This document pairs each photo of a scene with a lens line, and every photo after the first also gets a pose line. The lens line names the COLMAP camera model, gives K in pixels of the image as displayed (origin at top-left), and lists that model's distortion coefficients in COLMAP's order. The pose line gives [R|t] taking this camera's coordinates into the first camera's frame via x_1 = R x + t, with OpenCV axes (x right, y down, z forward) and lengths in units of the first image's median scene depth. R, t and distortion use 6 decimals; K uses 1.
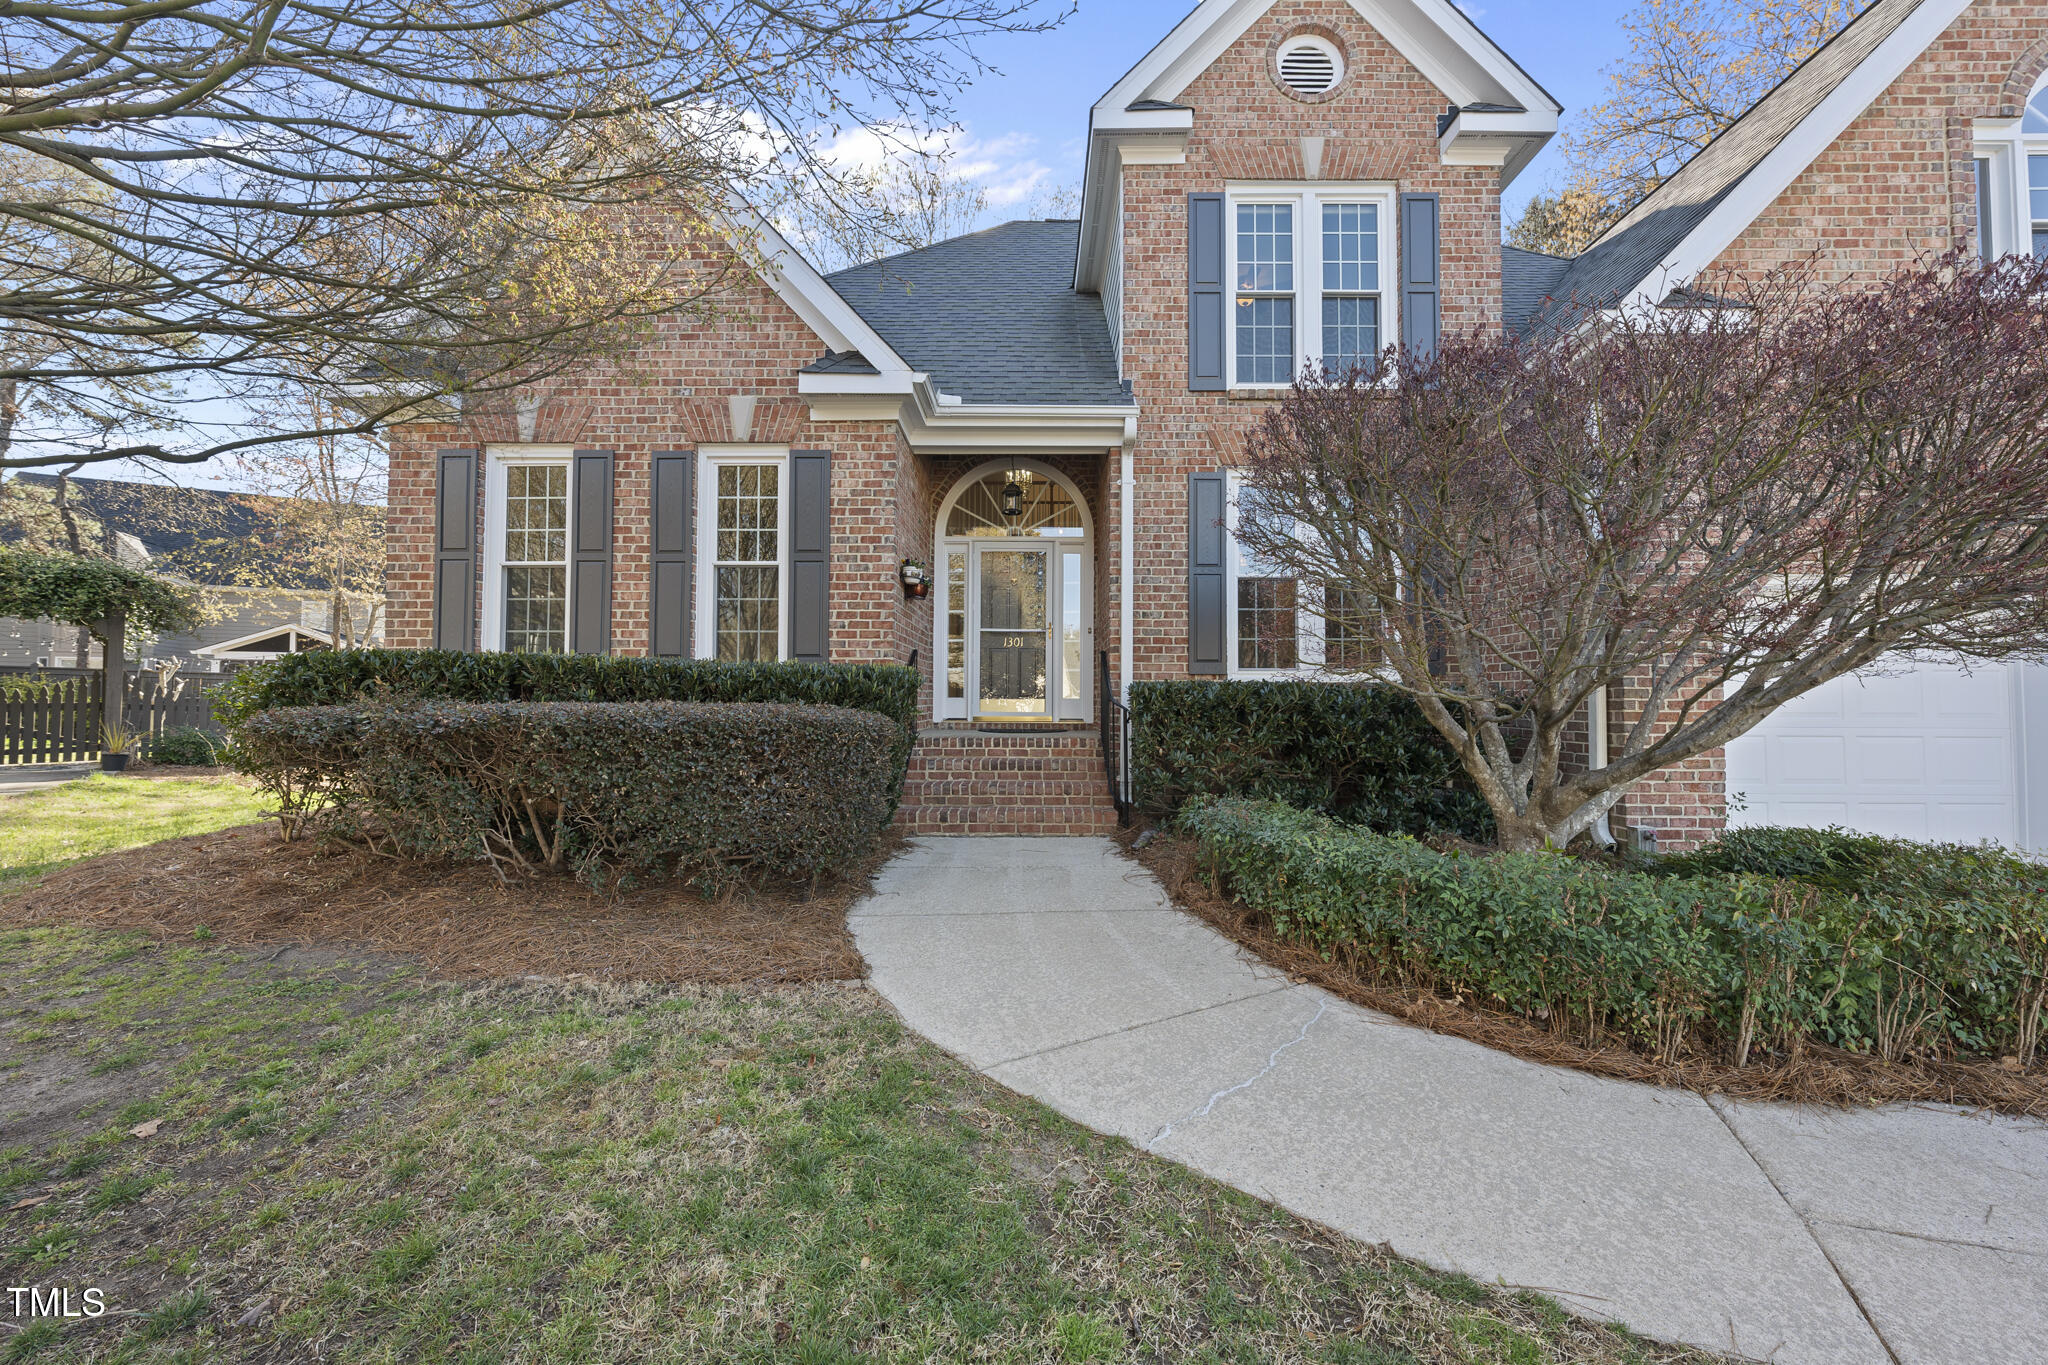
lens RADIAL K [[736.0, 0, 1023.2], [0, 736.0, 679.9], [0, 0, 1]] dist [-0.000063, -0.000197]
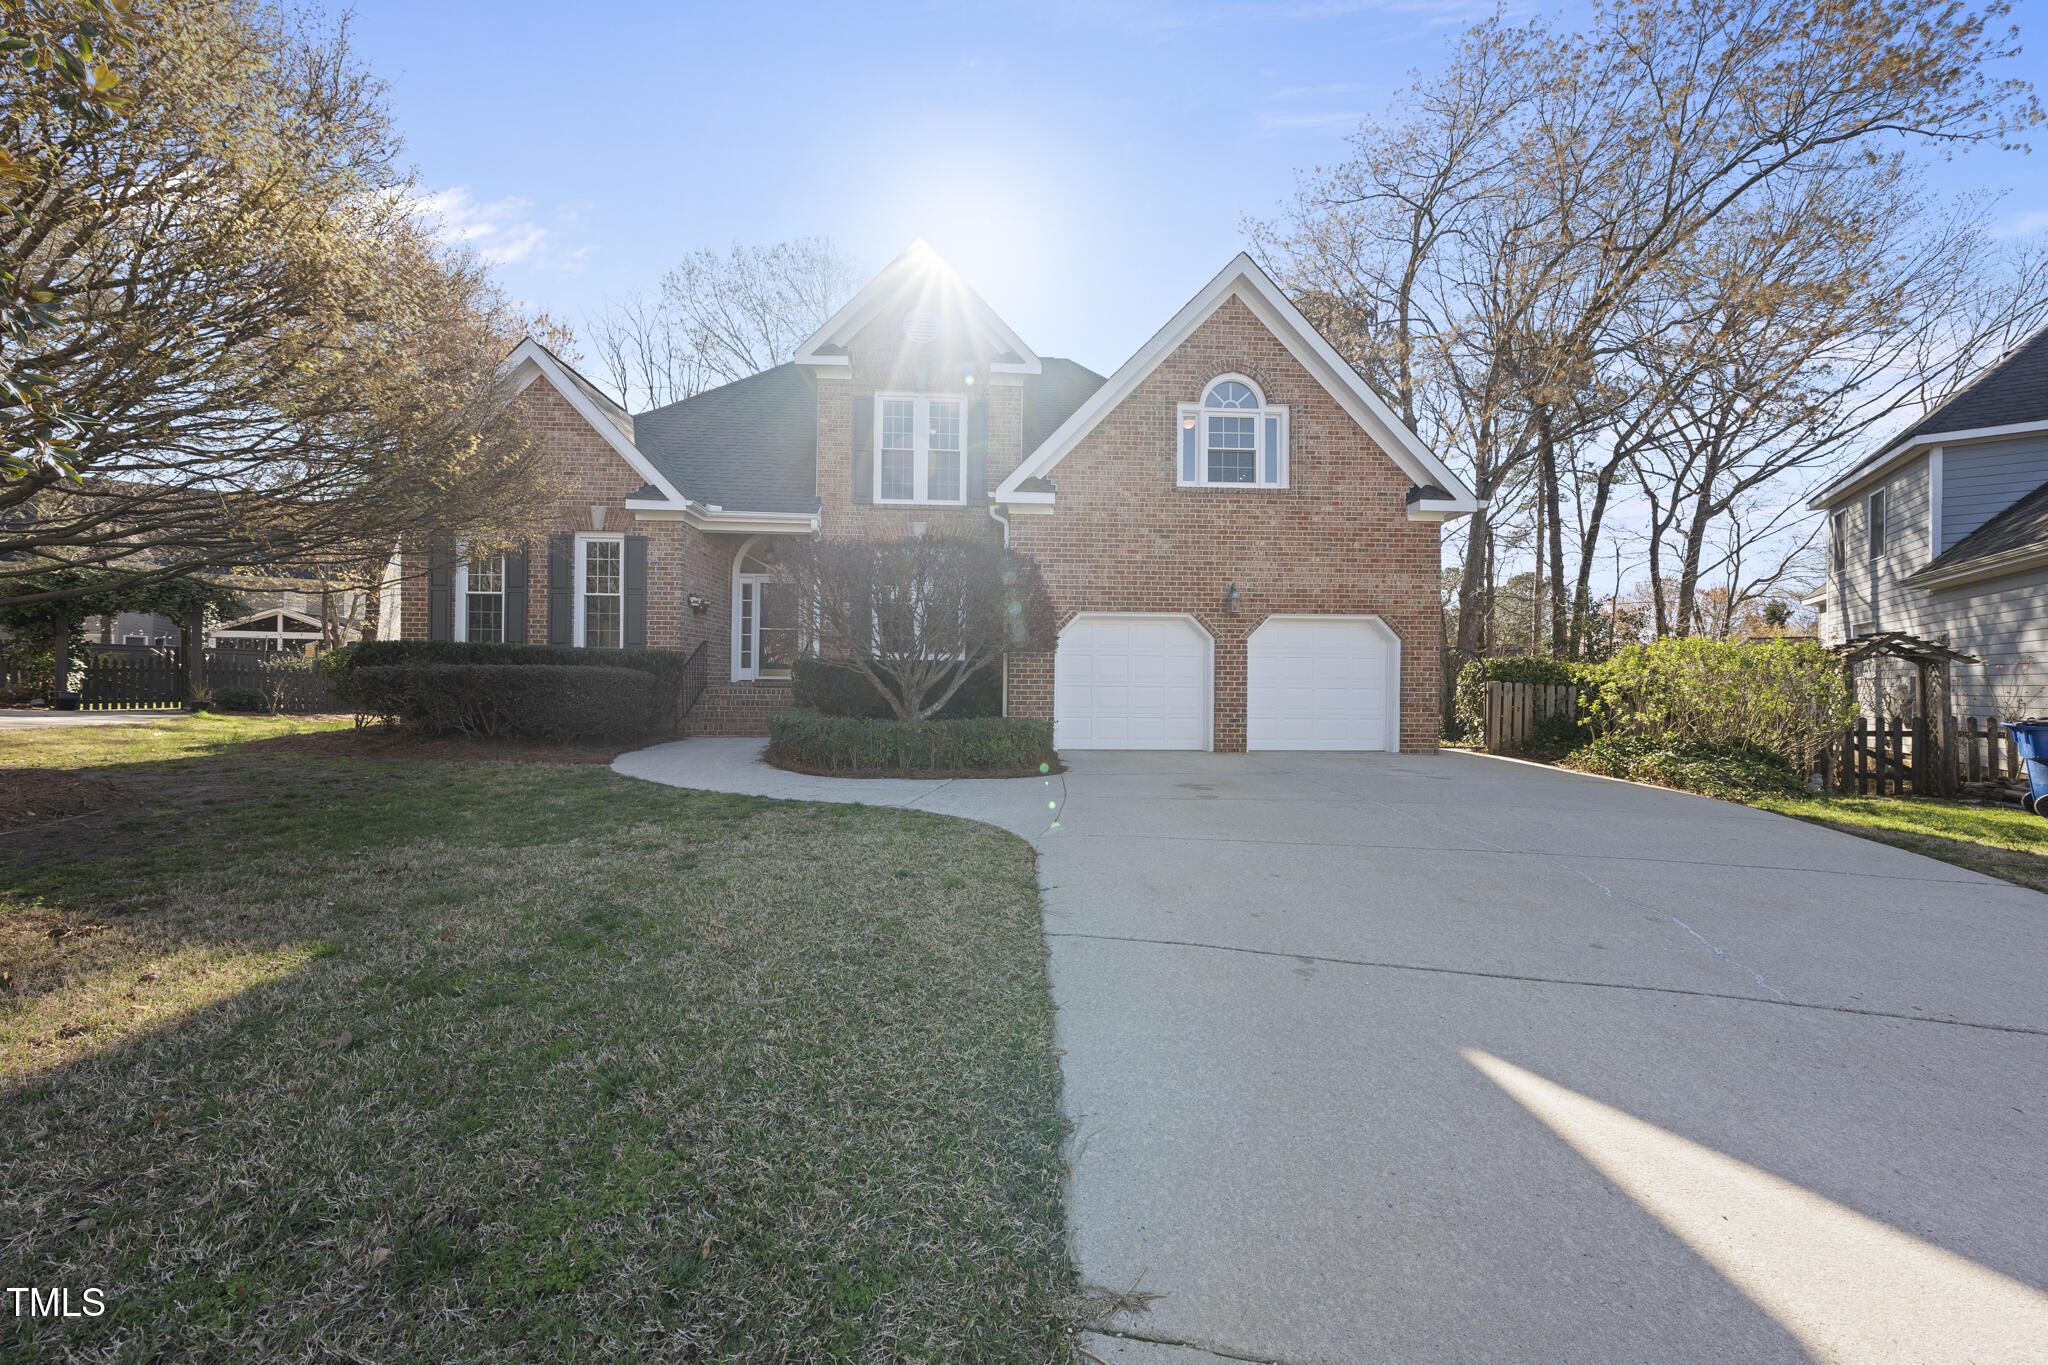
lens RADIAL K [[697.2, 0, 1025.3], [0, 697.2, 679.7], [0, 0, 1]] dist [-0.000644, -0.000015]
pose [[0.998110, 0.006895, 0.061058, 0.602354], [-0.008401, 0.999666, 0.024446, 0.006329], [-0.060869, -0.024913, 0.997835, -0.858639]]
